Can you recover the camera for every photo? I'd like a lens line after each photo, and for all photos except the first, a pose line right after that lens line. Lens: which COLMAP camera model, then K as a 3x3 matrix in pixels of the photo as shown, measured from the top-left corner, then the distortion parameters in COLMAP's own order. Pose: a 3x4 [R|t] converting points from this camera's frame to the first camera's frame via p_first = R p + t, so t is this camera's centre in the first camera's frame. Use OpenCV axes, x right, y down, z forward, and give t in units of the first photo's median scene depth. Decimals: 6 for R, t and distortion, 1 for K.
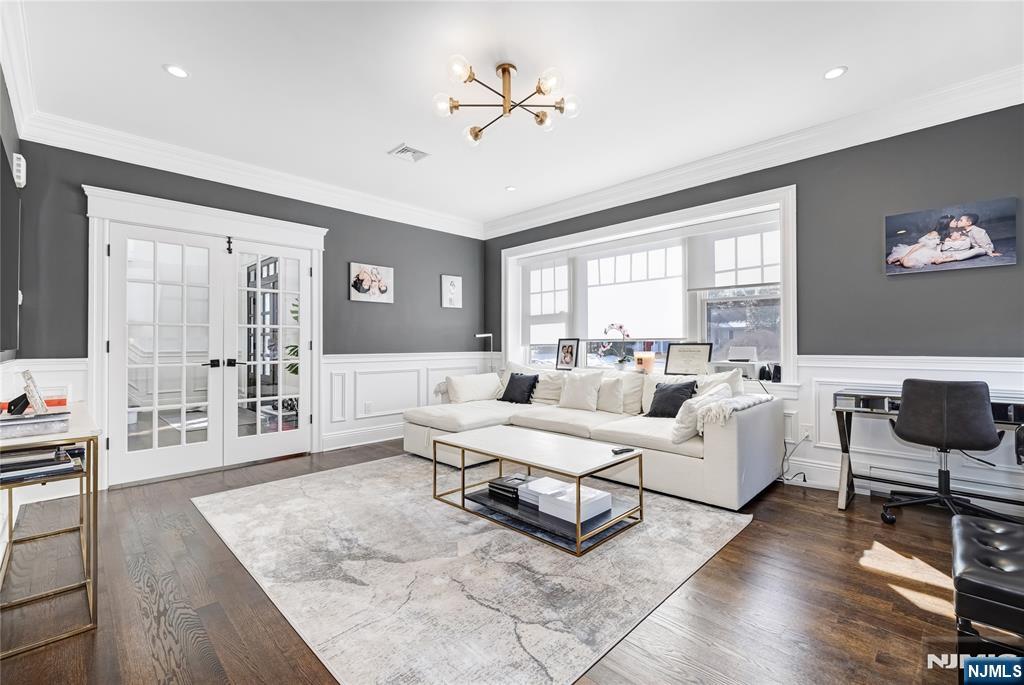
lens RADIAL K [[443.4, 0, 511.1], [0, 443.4, 341.3], [0, 0, 1]] dist [0.000960, -0.000112]
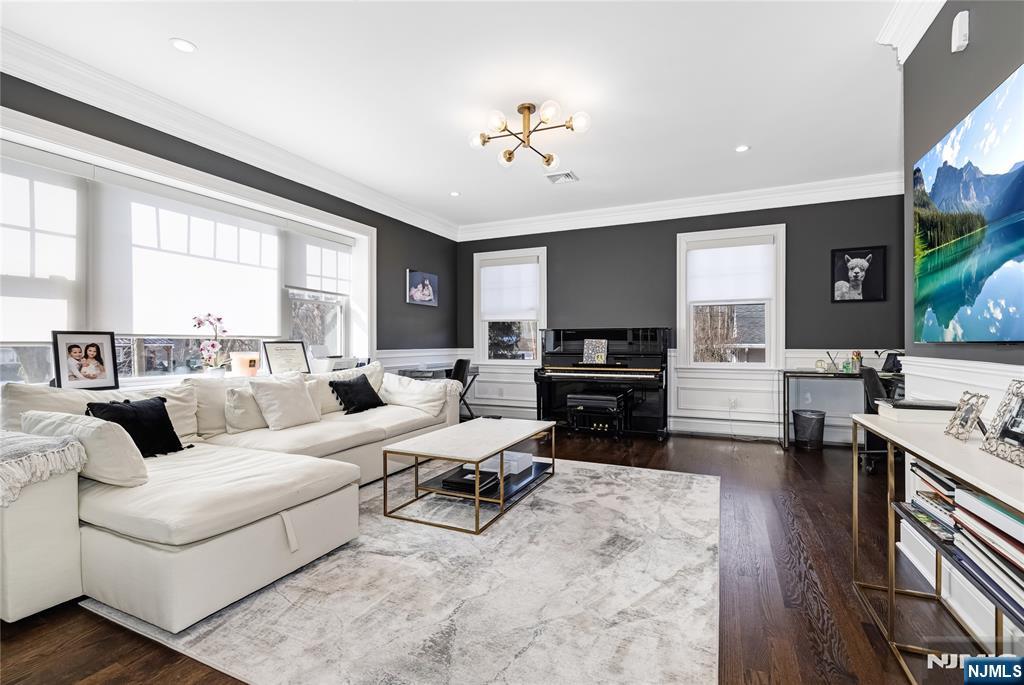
lens RADIAL K [[443.4, 0, 514.0], [0, 443.4, 344.4], [0, 0, 1]] dist [0.000960, -0.000112]
pose [[-0.332227, 0.003163, 0.943194, -0.606916], [-0.000028, 0.999994, -0.003363, 0.012689], [-0.943199, -0.001144, -0.332225, 0.774851]]
